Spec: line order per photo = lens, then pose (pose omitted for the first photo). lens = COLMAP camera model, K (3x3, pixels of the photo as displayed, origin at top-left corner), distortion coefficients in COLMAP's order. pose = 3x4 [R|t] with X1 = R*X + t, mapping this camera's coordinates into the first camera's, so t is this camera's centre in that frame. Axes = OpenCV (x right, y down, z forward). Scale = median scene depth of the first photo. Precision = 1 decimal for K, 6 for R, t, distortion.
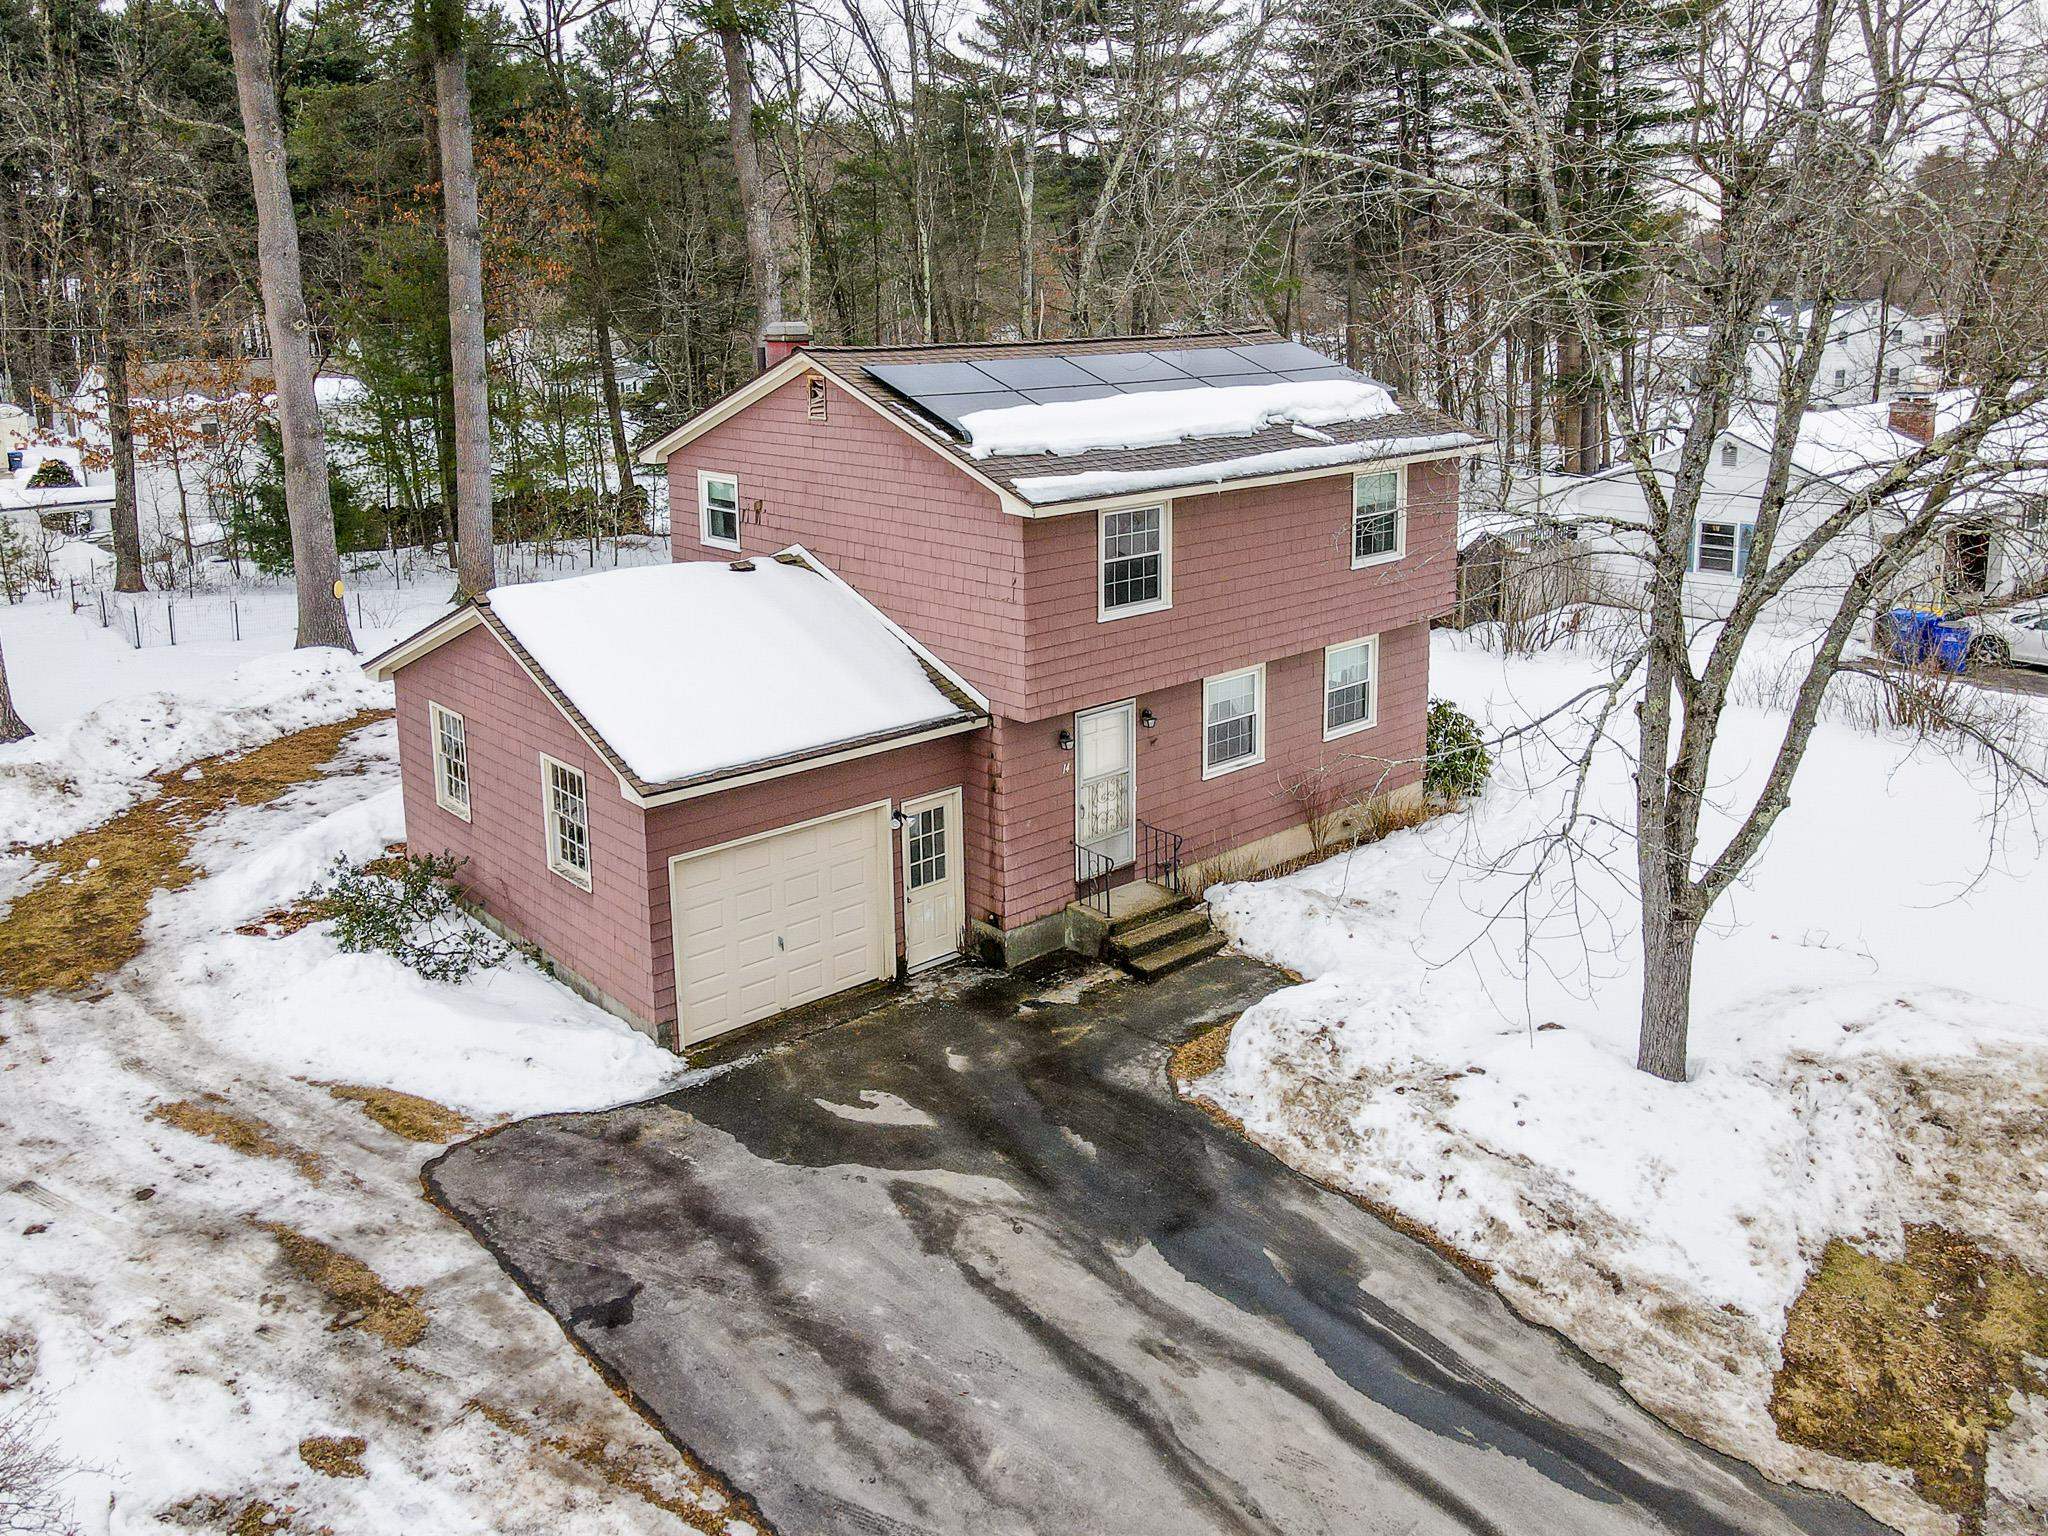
lens RADIAL K [[1579.8, 0, 1037.2], [0, 1579.8, 770.4], [0, 0, 1]] dist [0.009368, 0.012705]
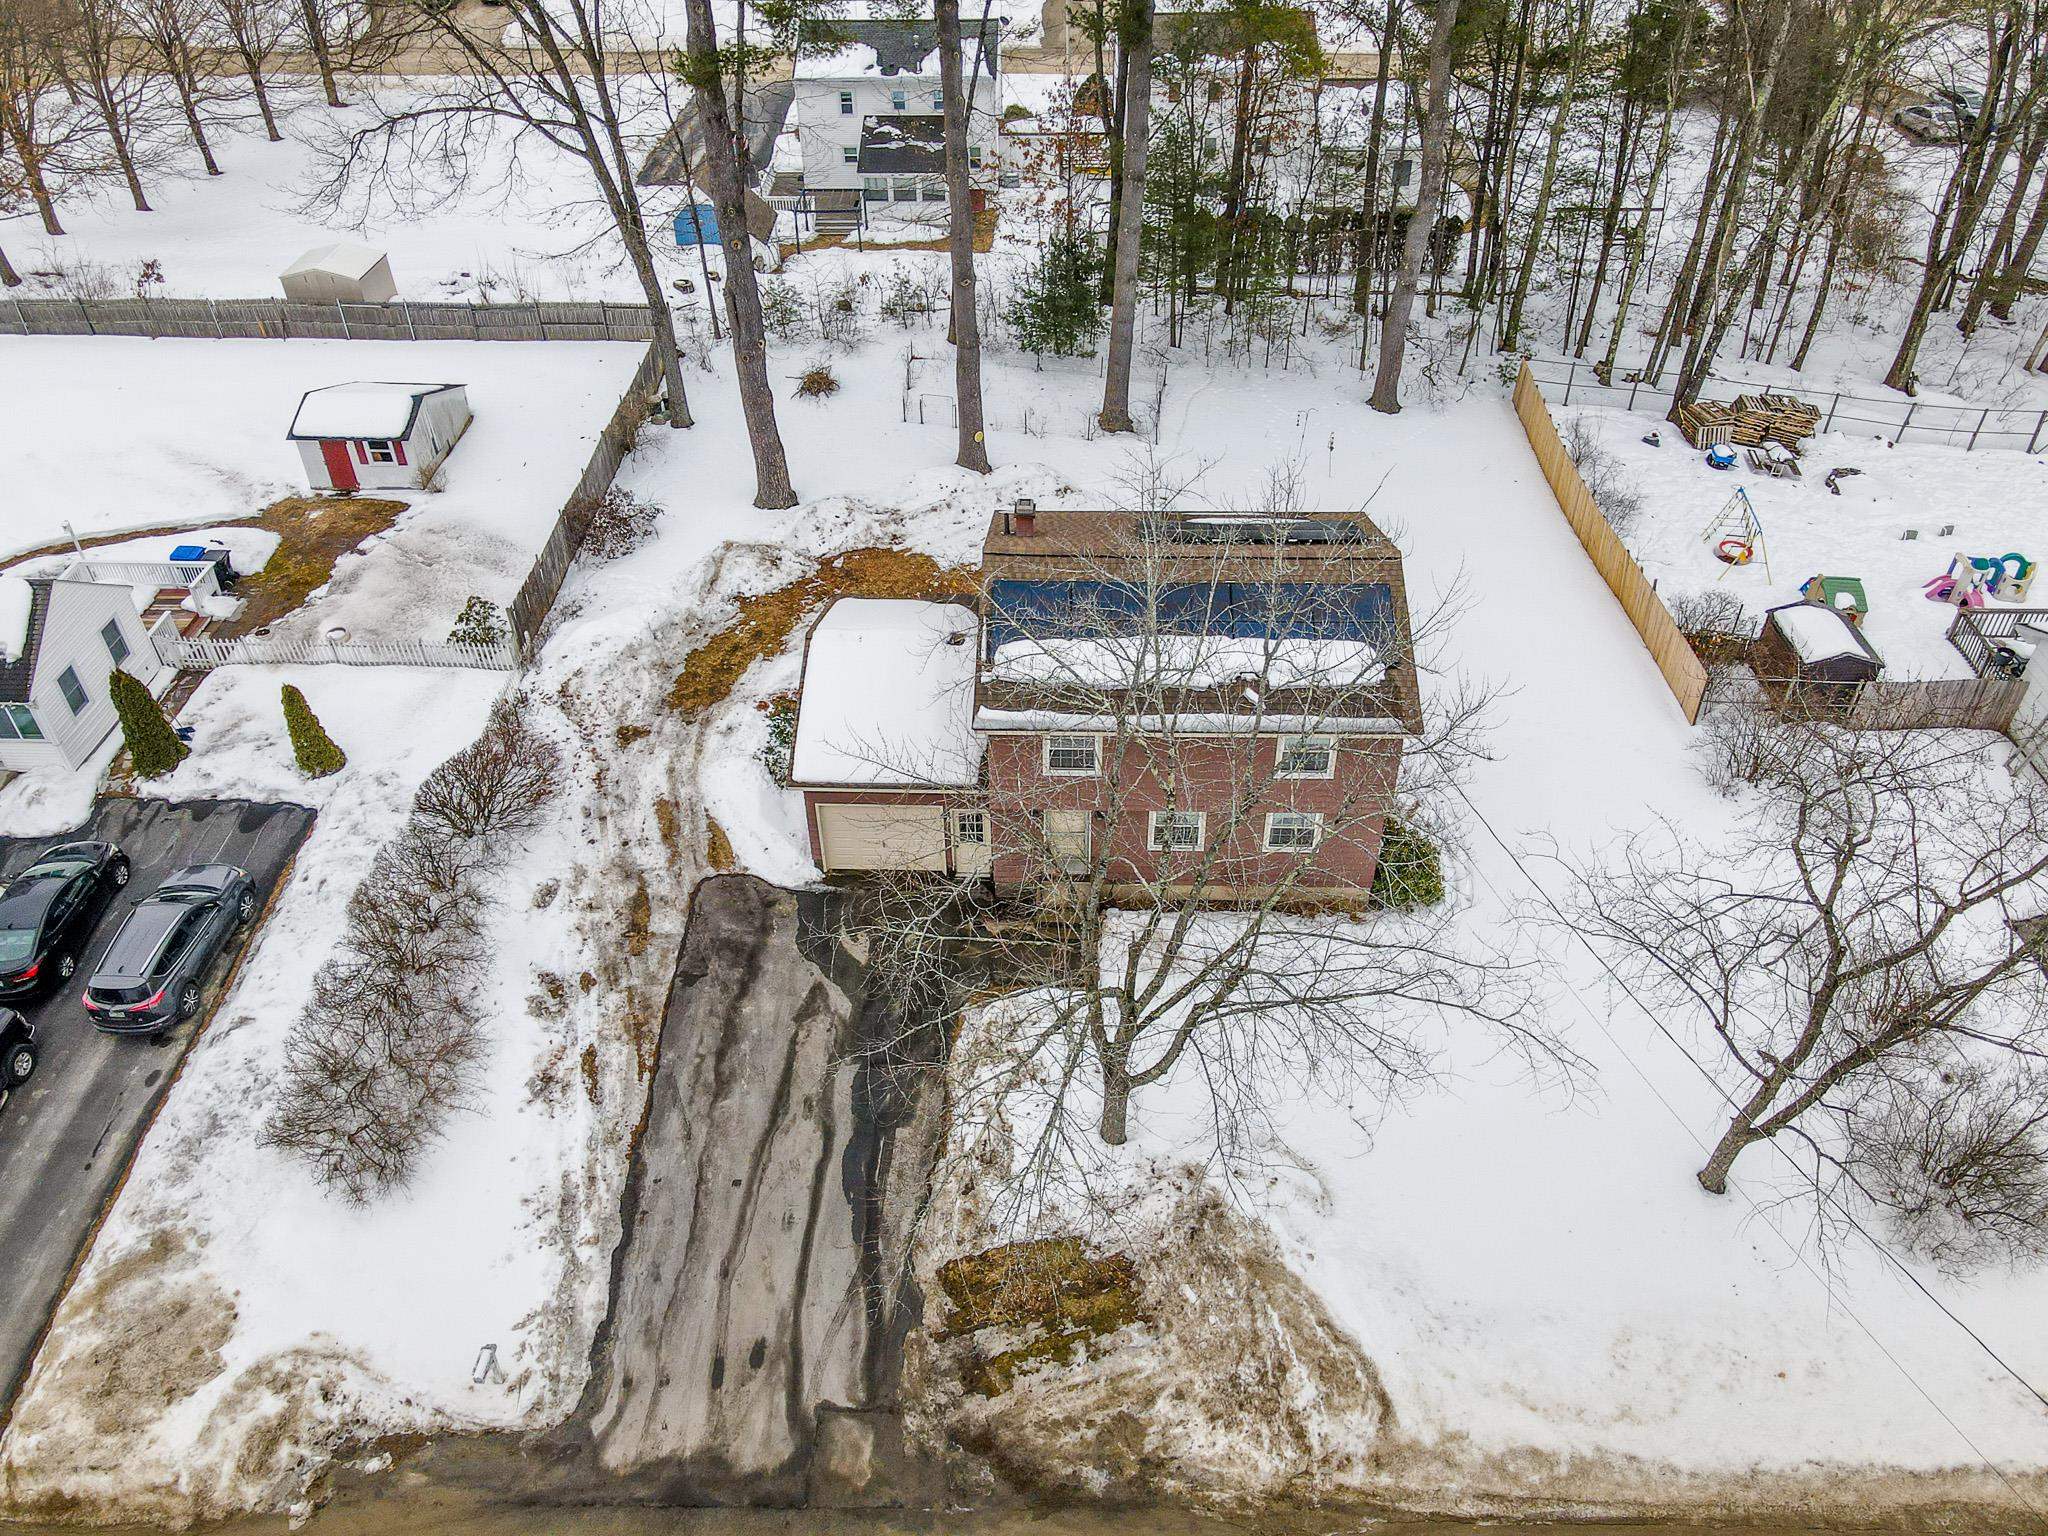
lens RADIAL K [[1579.8, 0, 1036.5], [0, 1579.8, 760.7], [0, 0, 1]] dist [0.009368, 0.012705]
pose [[0.721064, 0.450692, -0.526253, 1.366948], [-0.213433, 0.867077, 0.450138, -1.283182], [0.659176, -0.212258, 0.721411, -0.473194]]
